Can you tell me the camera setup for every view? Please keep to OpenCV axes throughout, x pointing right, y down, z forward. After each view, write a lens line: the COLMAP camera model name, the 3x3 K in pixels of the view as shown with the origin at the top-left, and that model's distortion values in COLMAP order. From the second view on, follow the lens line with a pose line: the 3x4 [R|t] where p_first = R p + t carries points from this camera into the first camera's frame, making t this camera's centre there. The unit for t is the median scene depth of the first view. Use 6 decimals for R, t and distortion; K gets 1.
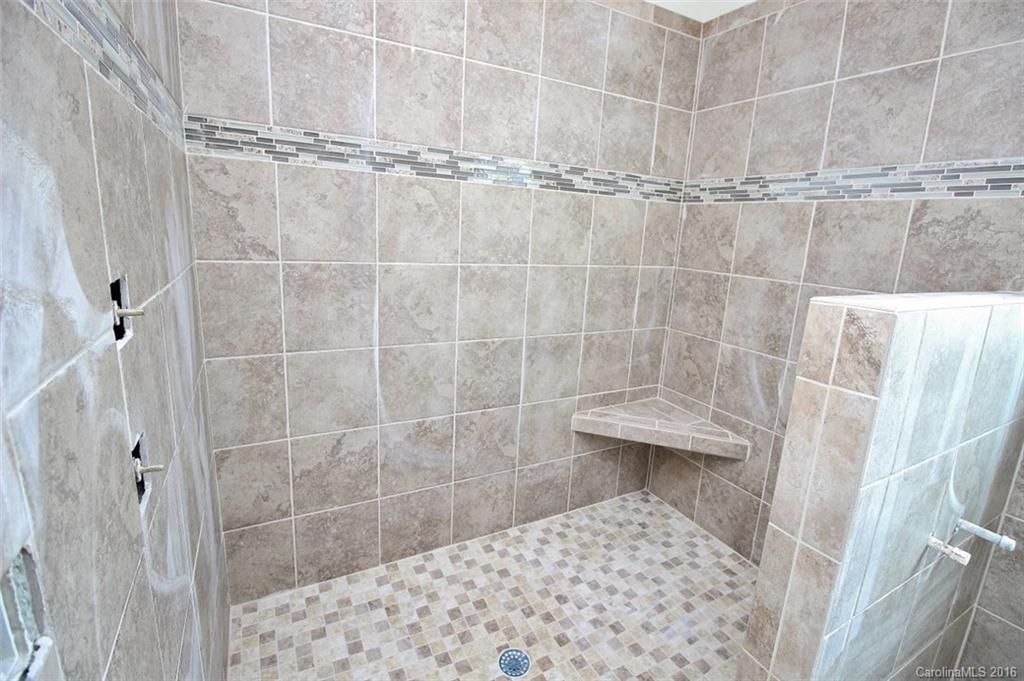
lens RADIAL K [[473.3, 0, 512.9], [0, 473.3, 329.0], [0, 0, 1]] dist [0.000856, -0.013601]
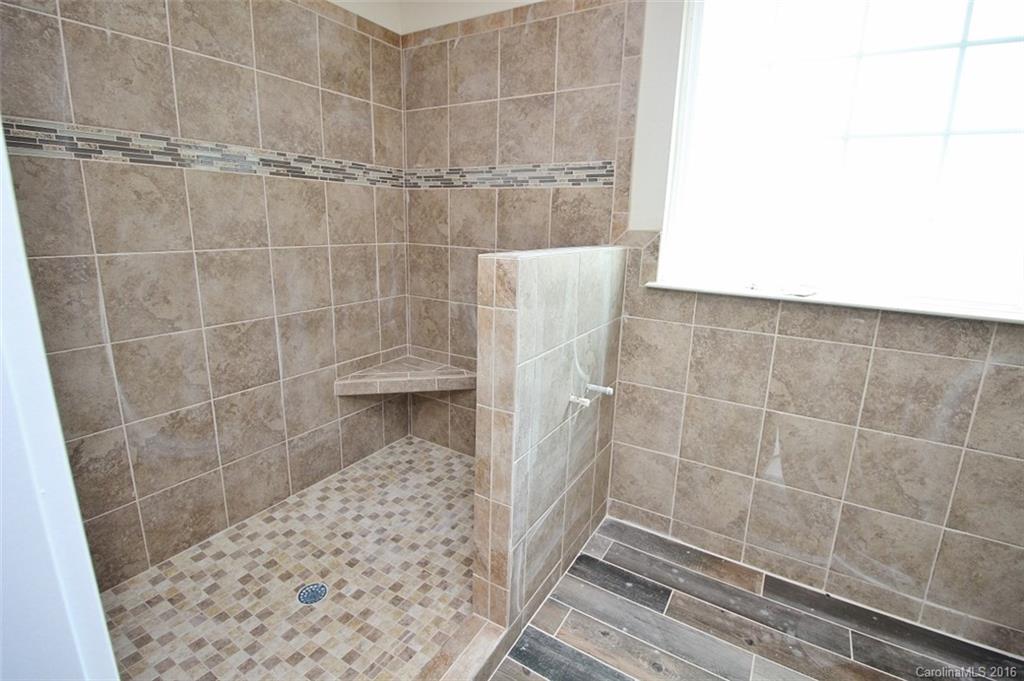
lens RADIAL K [[473.3, 0, 512.9], [0, 473.3, 329.0], [0, 0, 1]] dist [0.000856, -0.013601]
pose [[0.866065, -0.140266, 0.479850, -0.031609], [0.120861, 0.990107, 0.071281, 0.038923], [-0.485101, -0.003739, 0.874450, -0.213451]]
